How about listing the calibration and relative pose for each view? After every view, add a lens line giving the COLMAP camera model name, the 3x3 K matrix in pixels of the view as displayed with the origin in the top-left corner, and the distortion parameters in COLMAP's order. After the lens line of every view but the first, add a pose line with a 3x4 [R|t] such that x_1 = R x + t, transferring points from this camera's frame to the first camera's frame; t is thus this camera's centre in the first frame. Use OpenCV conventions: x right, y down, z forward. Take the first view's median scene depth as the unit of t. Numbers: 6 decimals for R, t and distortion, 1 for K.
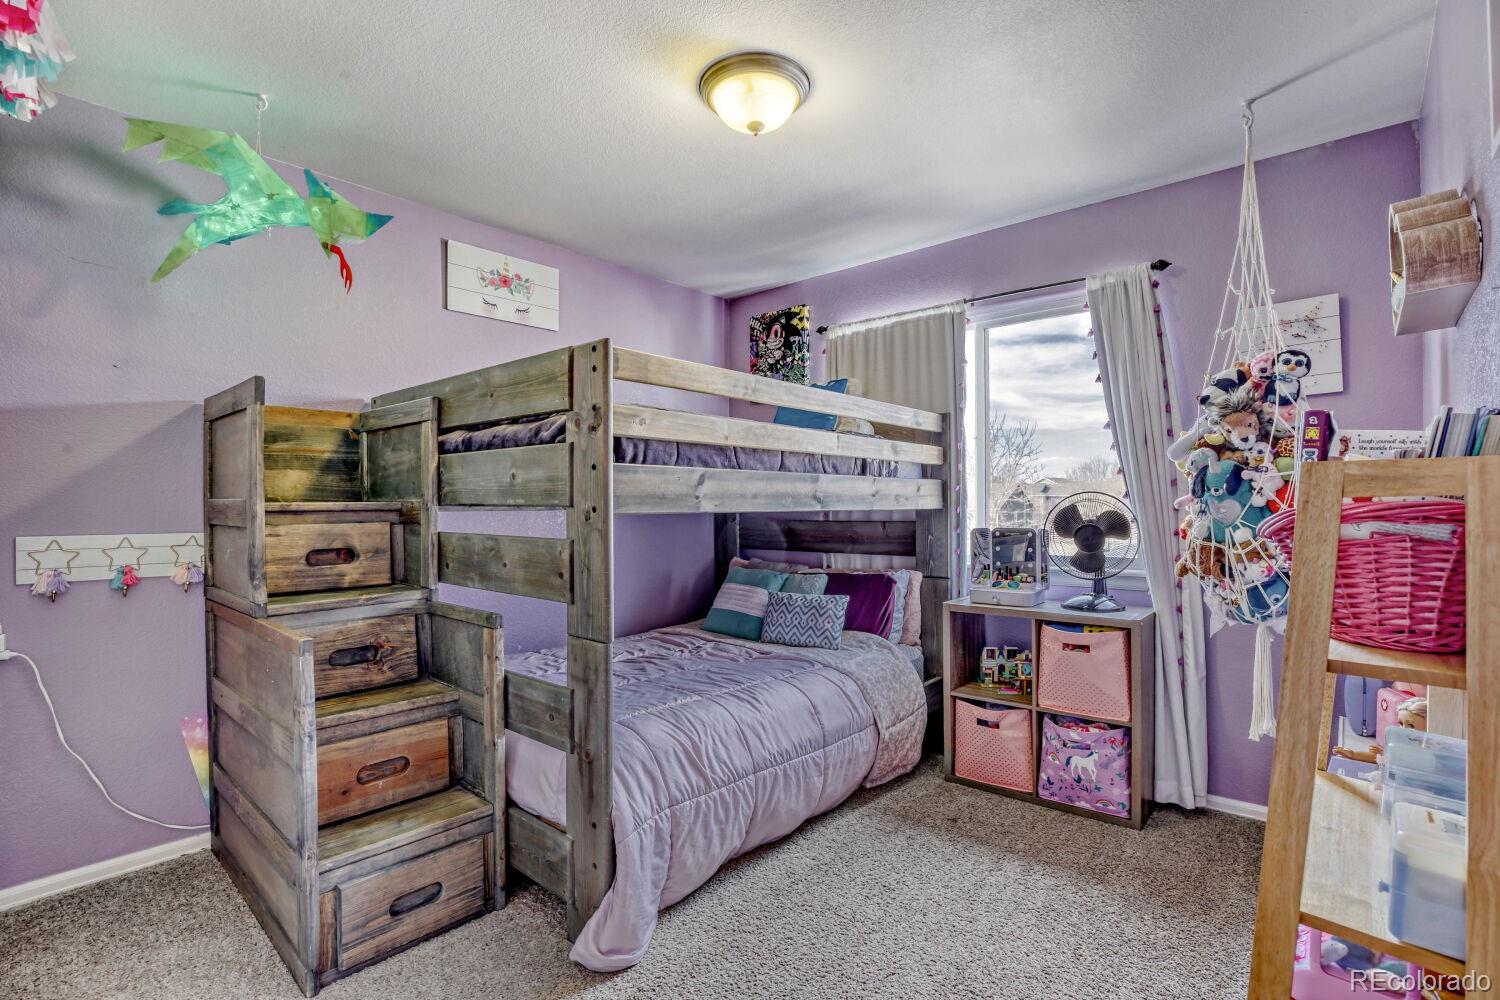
lens RADIAL K [[697.9, 0, 750.9], [0, 697.9, 505.2], [0, 0, 1]] dist [-0.041995, 0.011410]
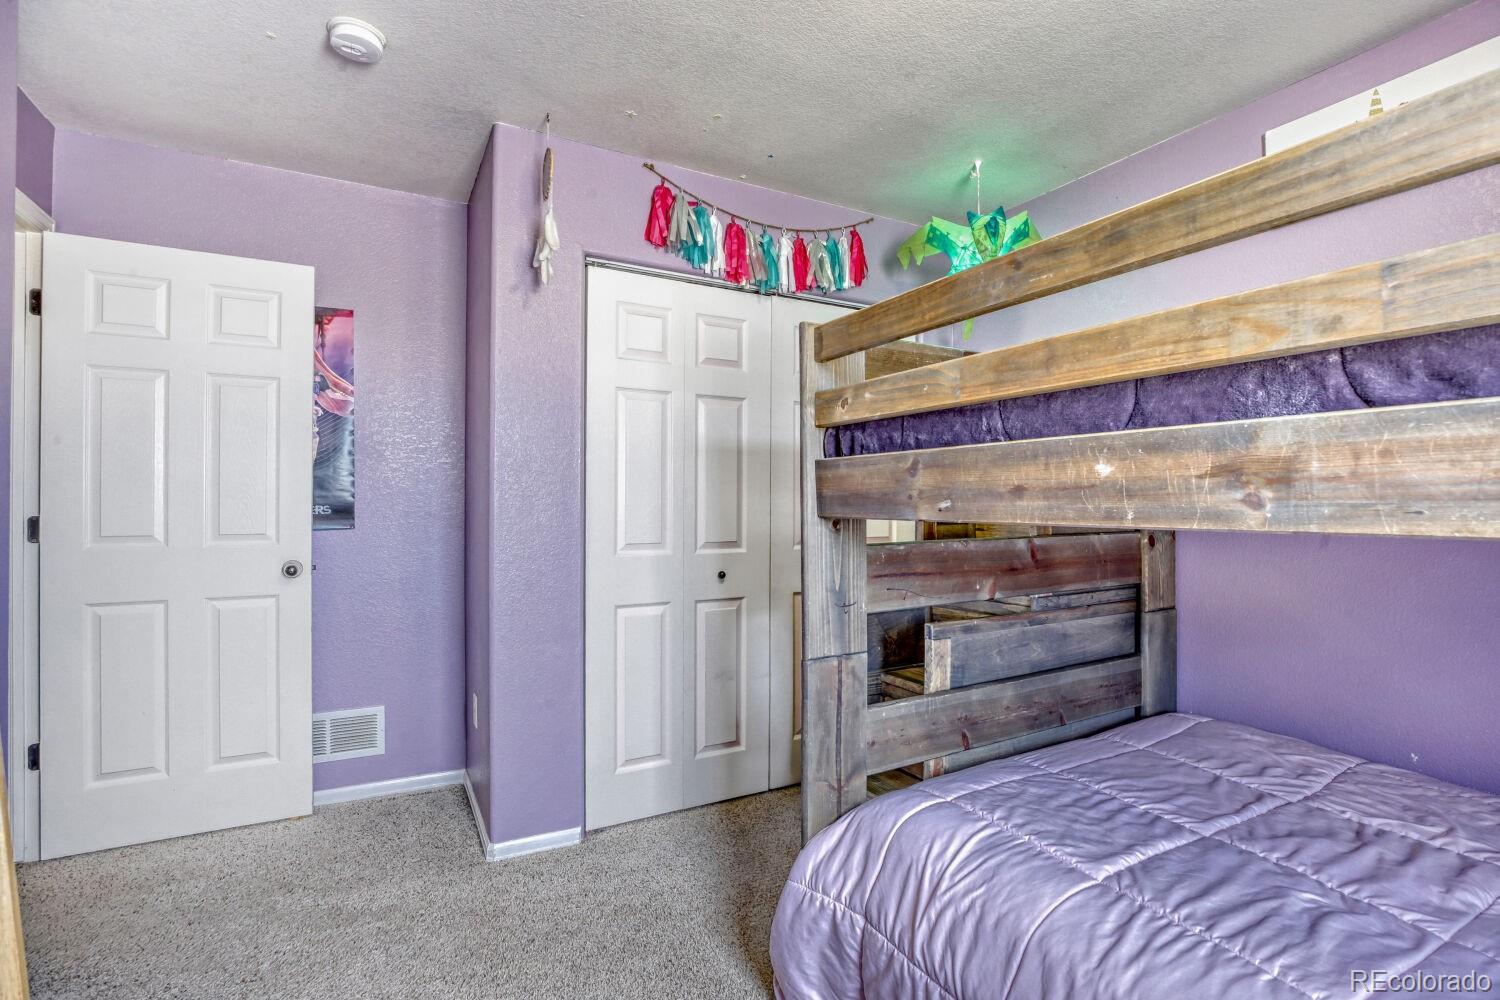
lens RADIAL K [[697.9, 0, 748.1], [0, 697.9, 491.8], [0, 0, 1]] dist [-0.041995, 0.011410]
pose [[-0.336149, -0.004327, -0.941799, 0.581747], [0.004900, 0.999968, -0.006343, -0.012135], [0.941796, -0.006747, -0.336117, 1.073453]]
